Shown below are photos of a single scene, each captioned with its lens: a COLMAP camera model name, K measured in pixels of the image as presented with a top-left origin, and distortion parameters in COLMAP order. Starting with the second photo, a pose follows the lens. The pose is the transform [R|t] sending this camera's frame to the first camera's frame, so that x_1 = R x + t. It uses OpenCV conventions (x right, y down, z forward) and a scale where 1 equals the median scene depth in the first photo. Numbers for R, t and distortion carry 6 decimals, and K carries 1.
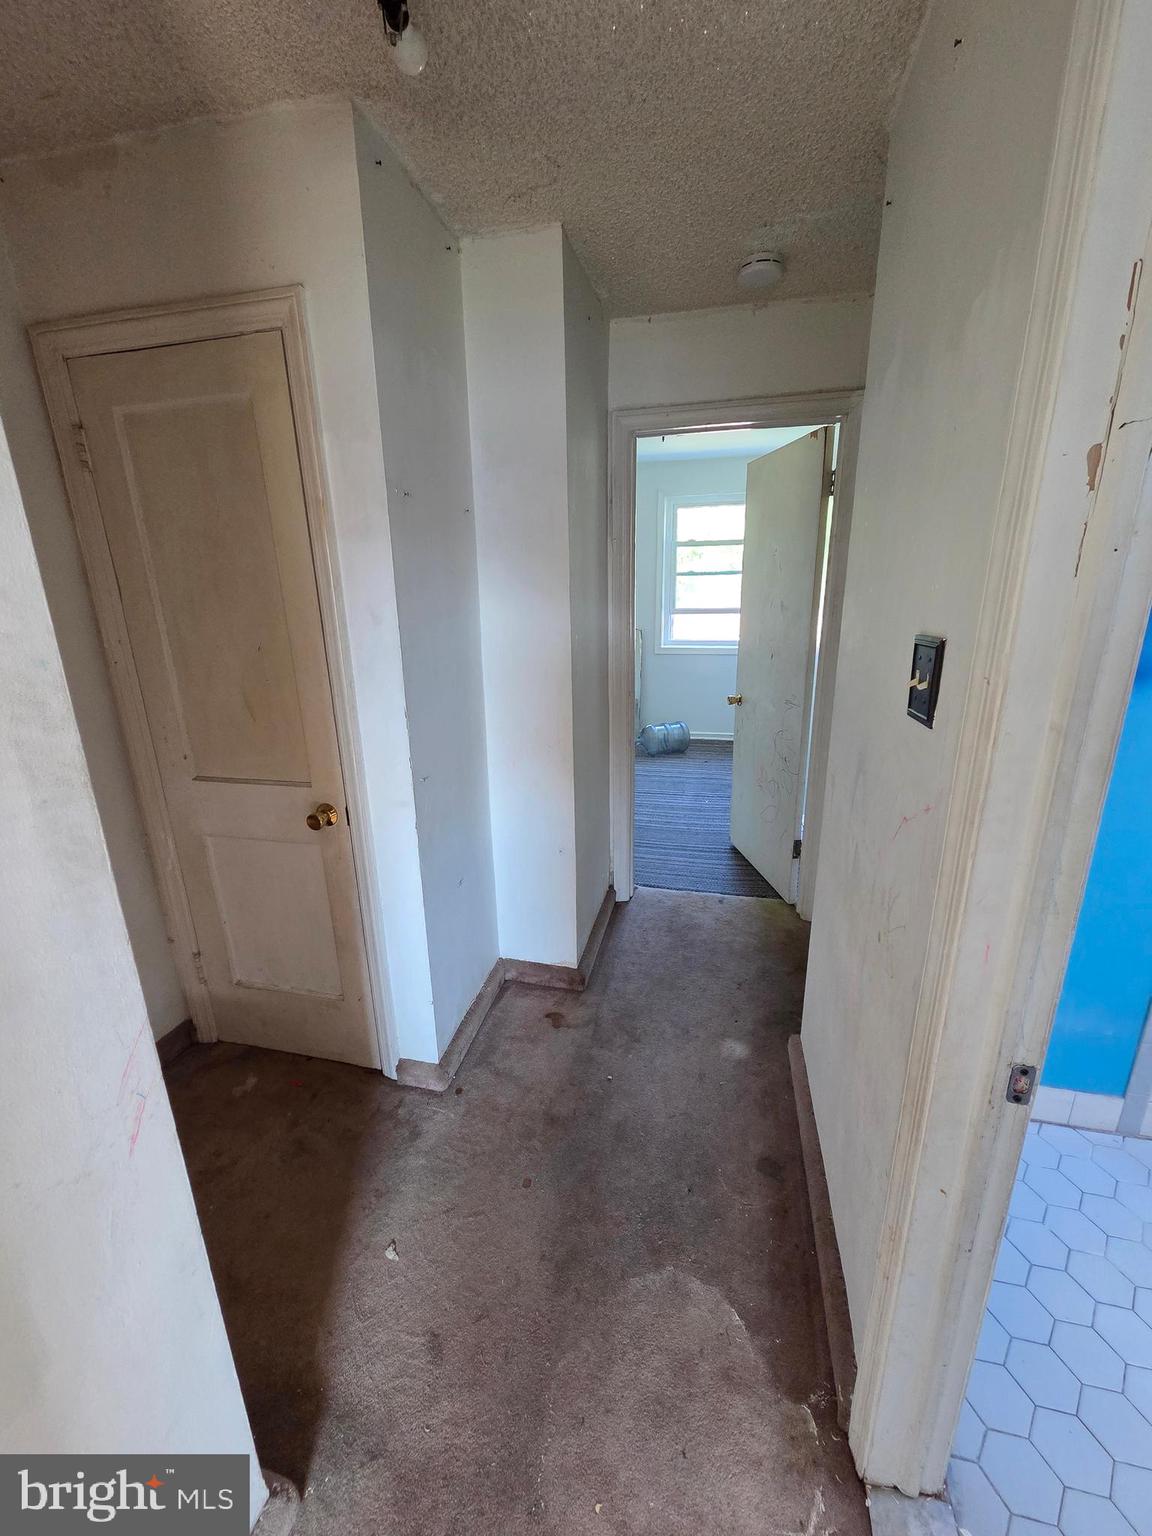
lens RADIAL K [[625.0, 0, 574.8], [0, 625.0, 767.7], [0, 0, 1]] dist [0.006986, -0.001986]
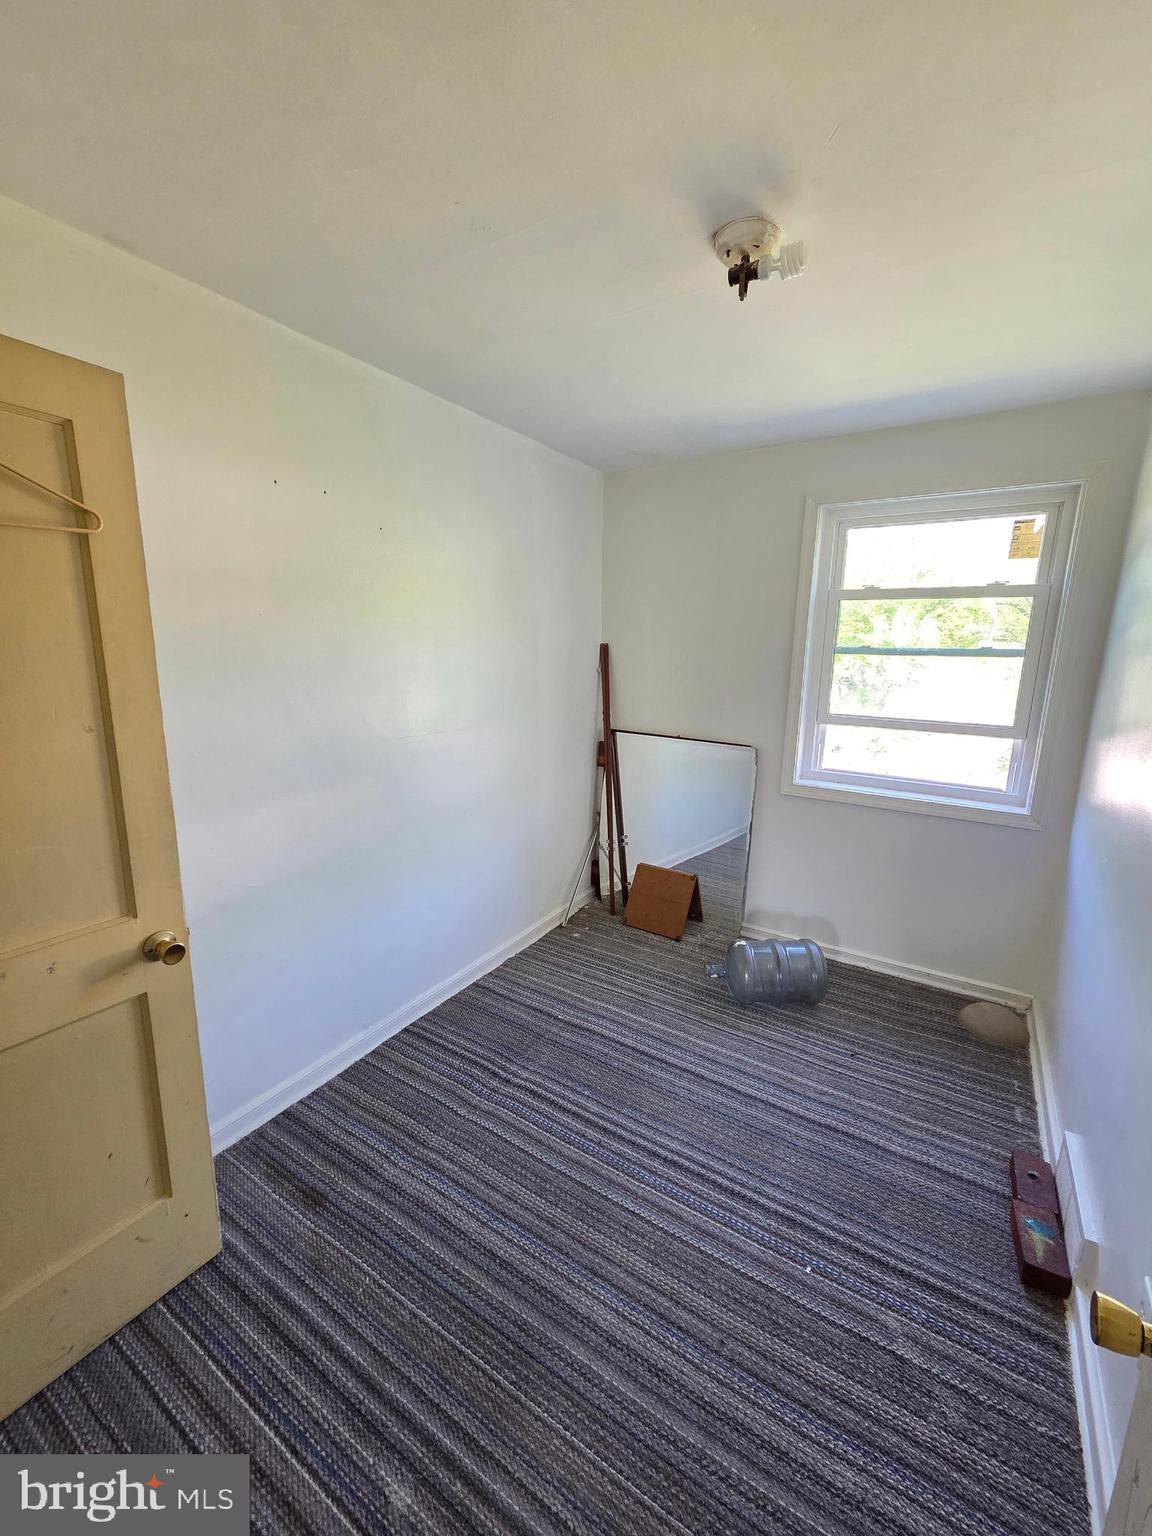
lens RADIAL K [[625.0, 0, 568.4], [0, 625.0, 767.2], [0, 0, 1]] dist [0.006986, -0.001986]
pose [[0.942607, 0.099362, -0.318779, 0.130438], [-0.127627, 0.989420, -0.068986, -0.151292], [0.308551, 0.105712, 0.945315, 0.454798]]
